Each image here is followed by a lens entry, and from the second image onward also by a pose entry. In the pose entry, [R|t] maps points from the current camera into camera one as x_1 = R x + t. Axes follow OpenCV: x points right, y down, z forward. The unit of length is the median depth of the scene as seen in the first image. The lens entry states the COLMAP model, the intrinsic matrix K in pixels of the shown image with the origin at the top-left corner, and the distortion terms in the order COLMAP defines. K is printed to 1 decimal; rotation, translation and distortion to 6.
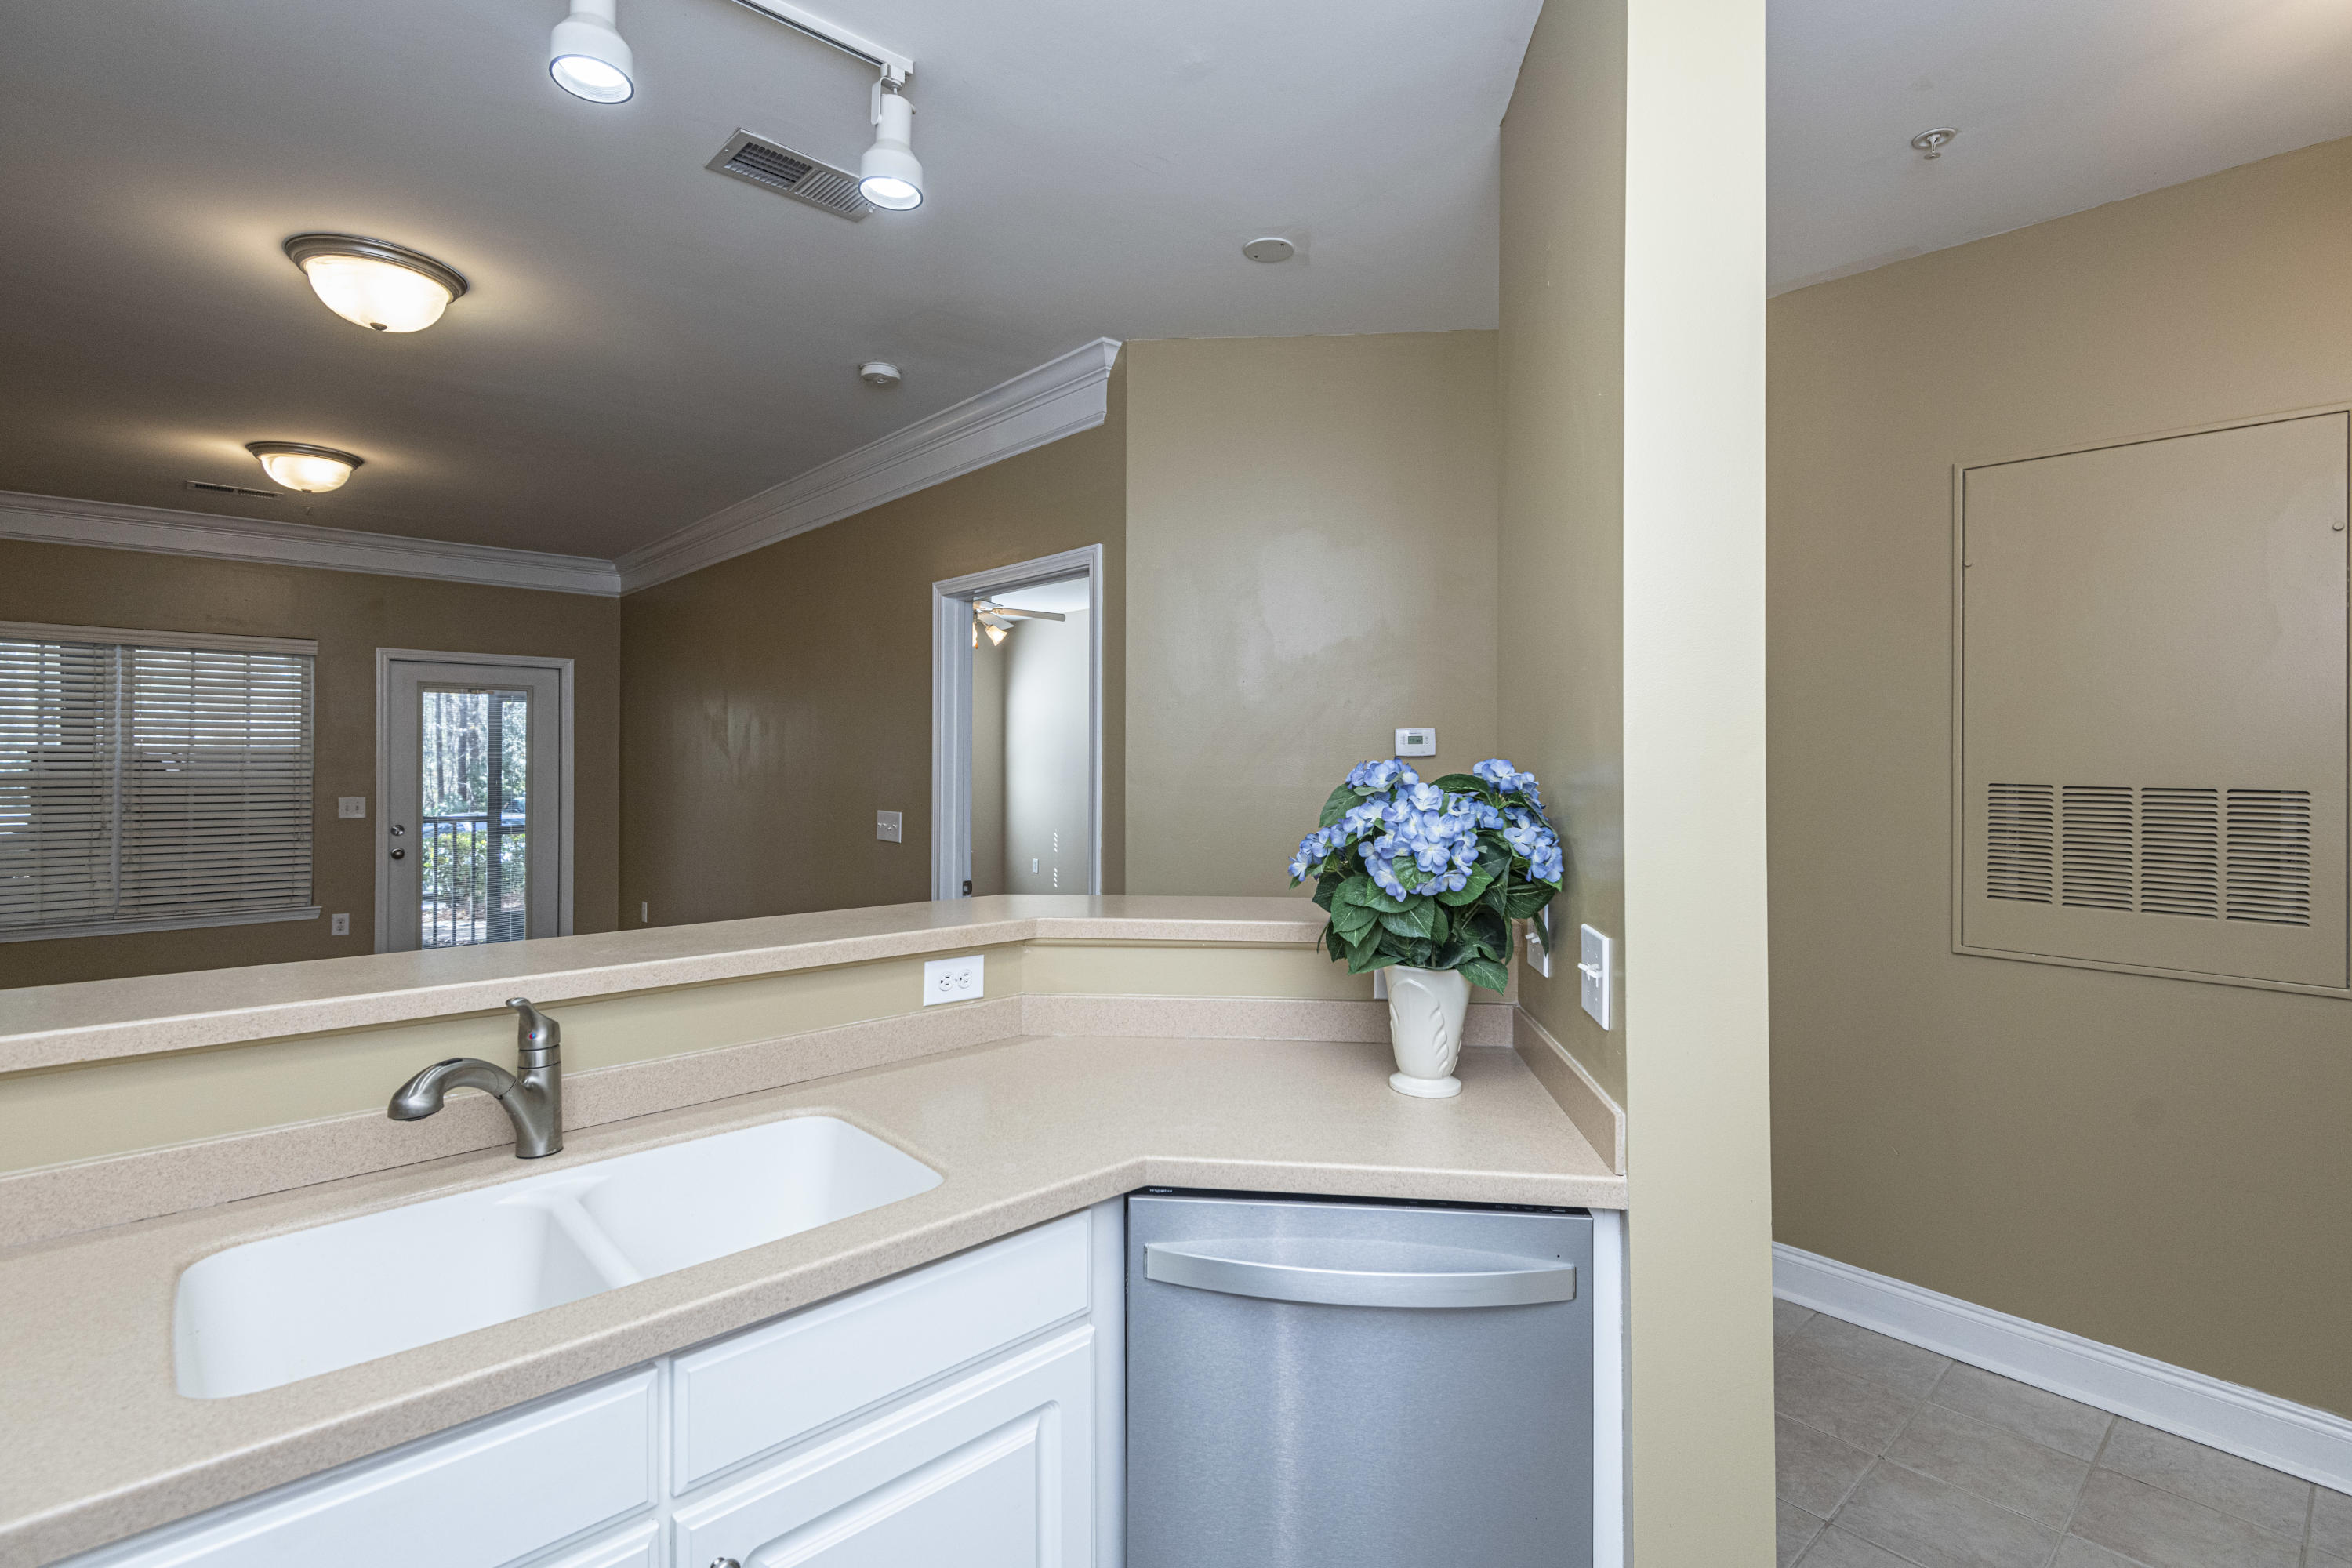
lens RADIAL K [[1104.1, 0, 1217.7], [0, 1104.1, 756.0], [0, 0, 1]] dist [-0.002901, -0.000904]
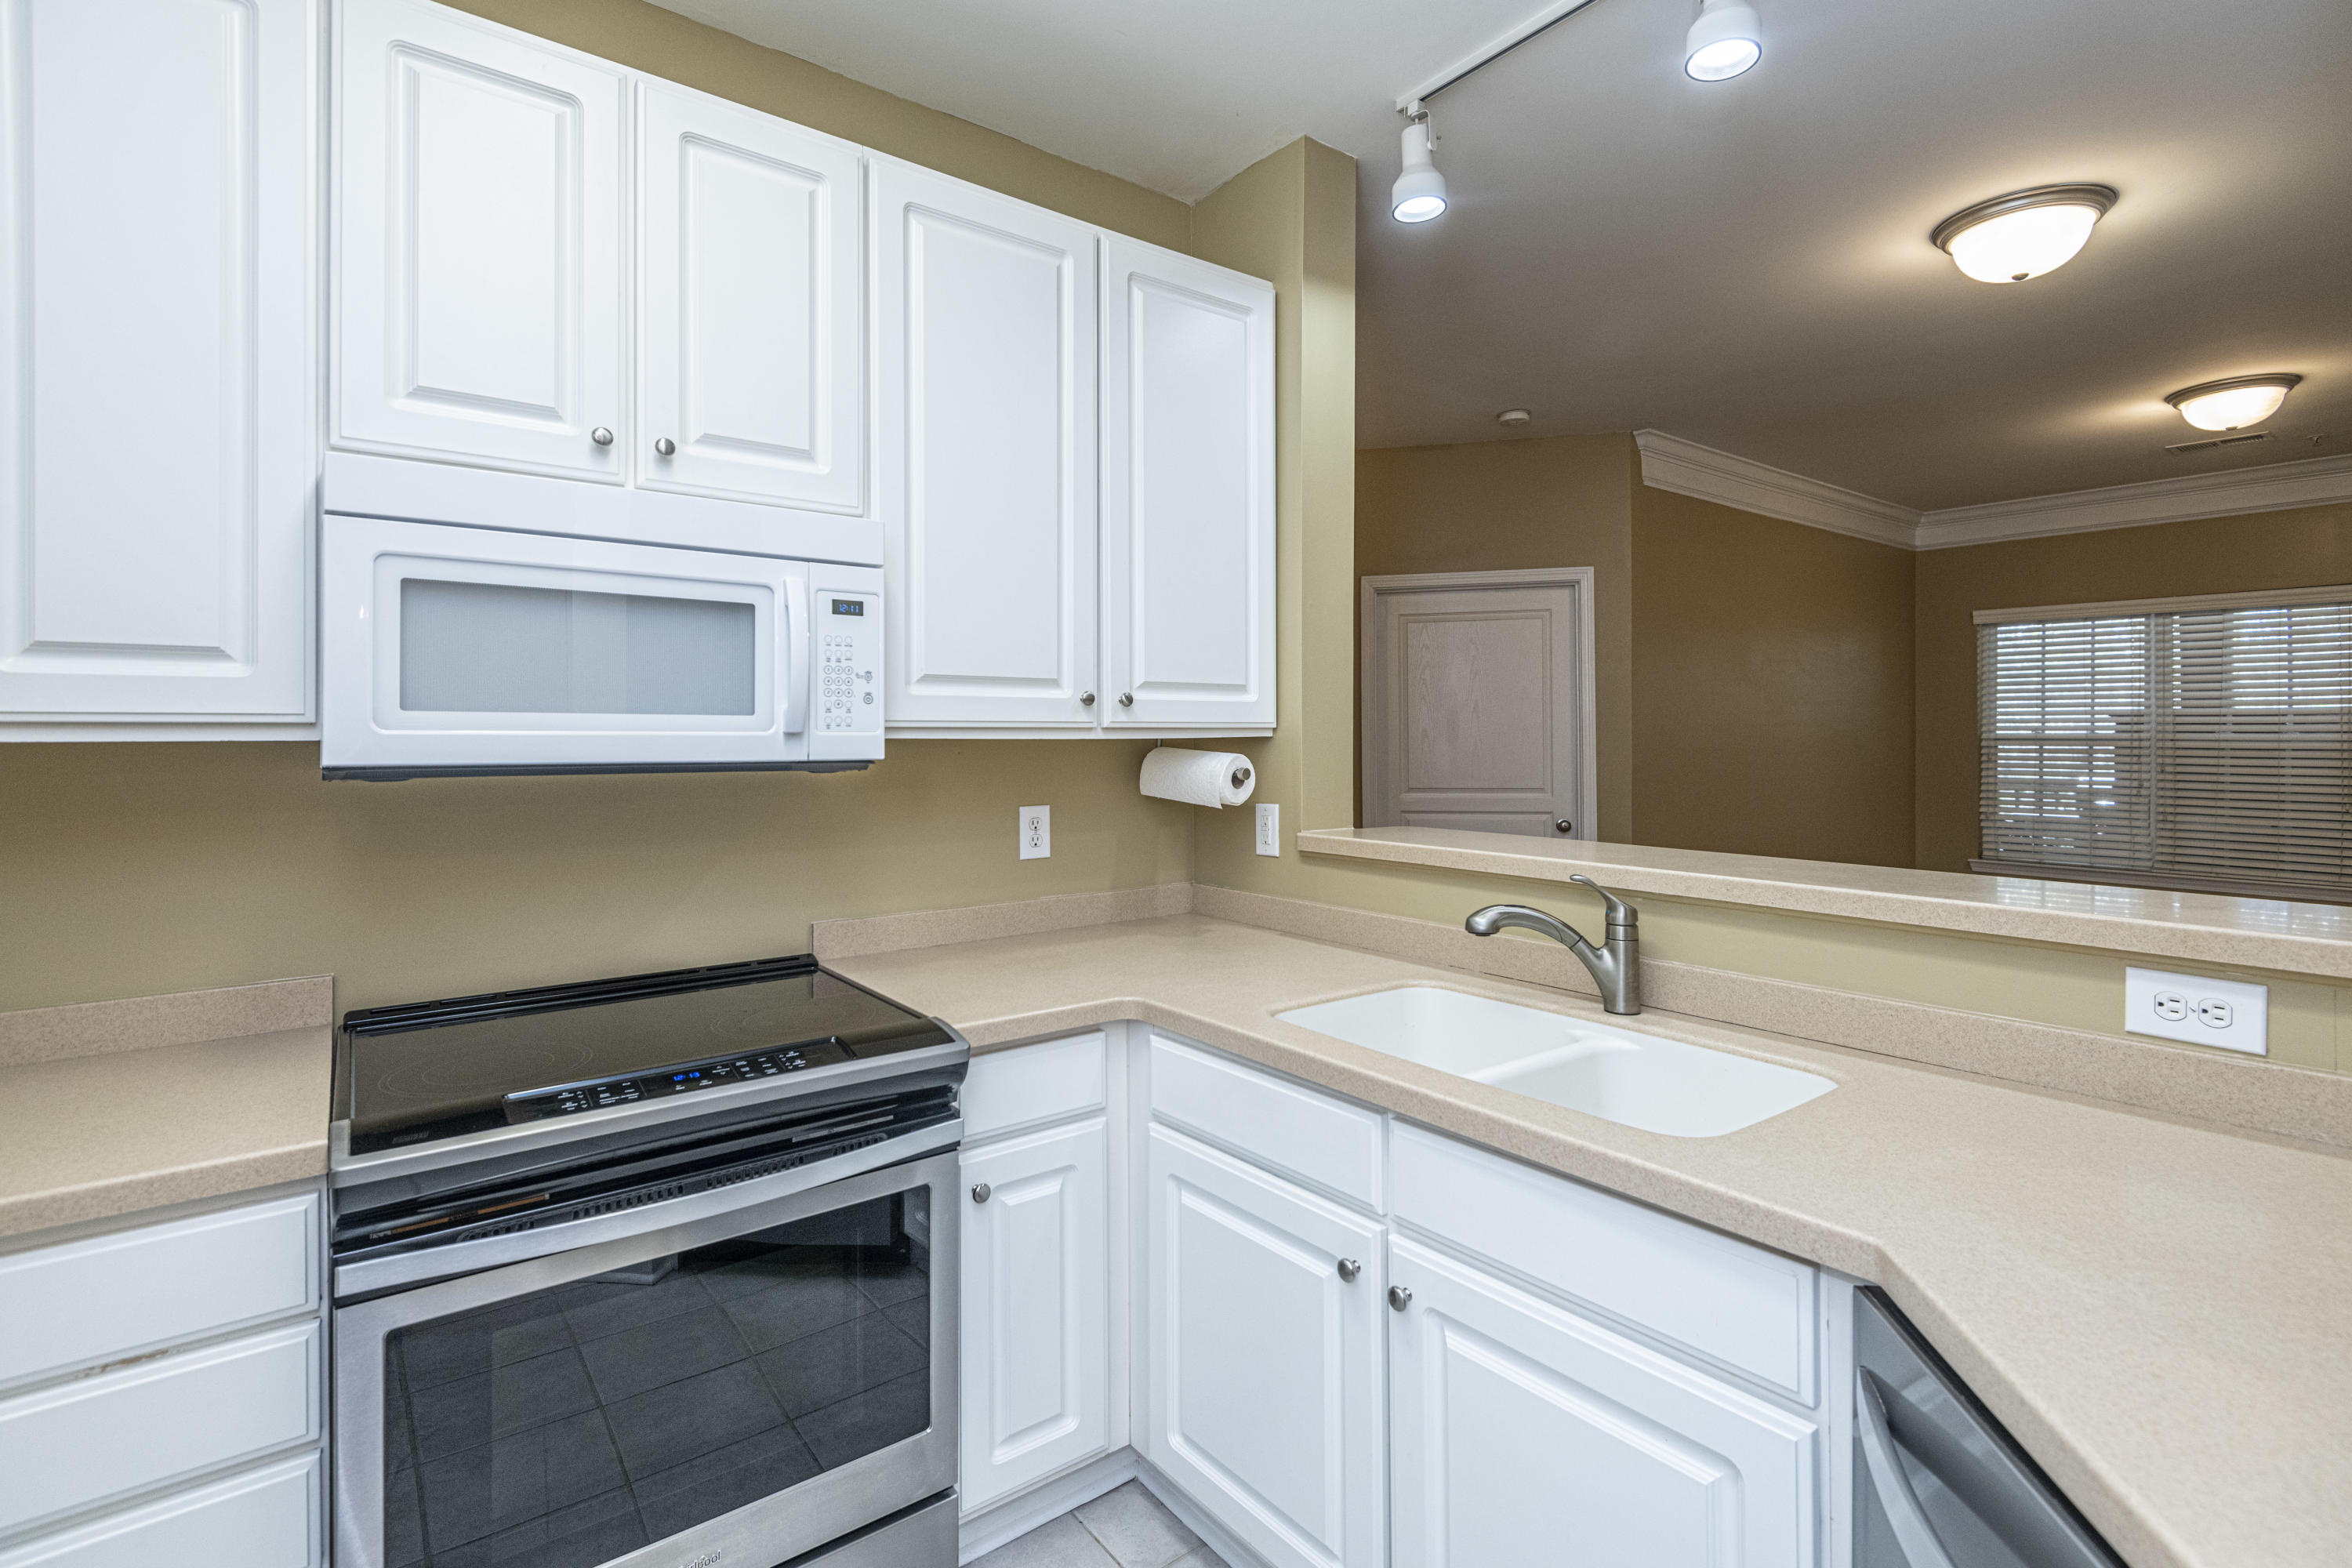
lens RADIAL K [[1086.4, 0, 1145.1], [0, 1086.4, 727.6], [0, 0, 1]] dist [0.000336, -0.001084]
pose [[-0.128442, -0.006798, -0.991694, 0.167643], [0.001703, 0.999974, -0.007075, 0.014099], [0.991716, -0.002598, -0.128427, 0.165990]]
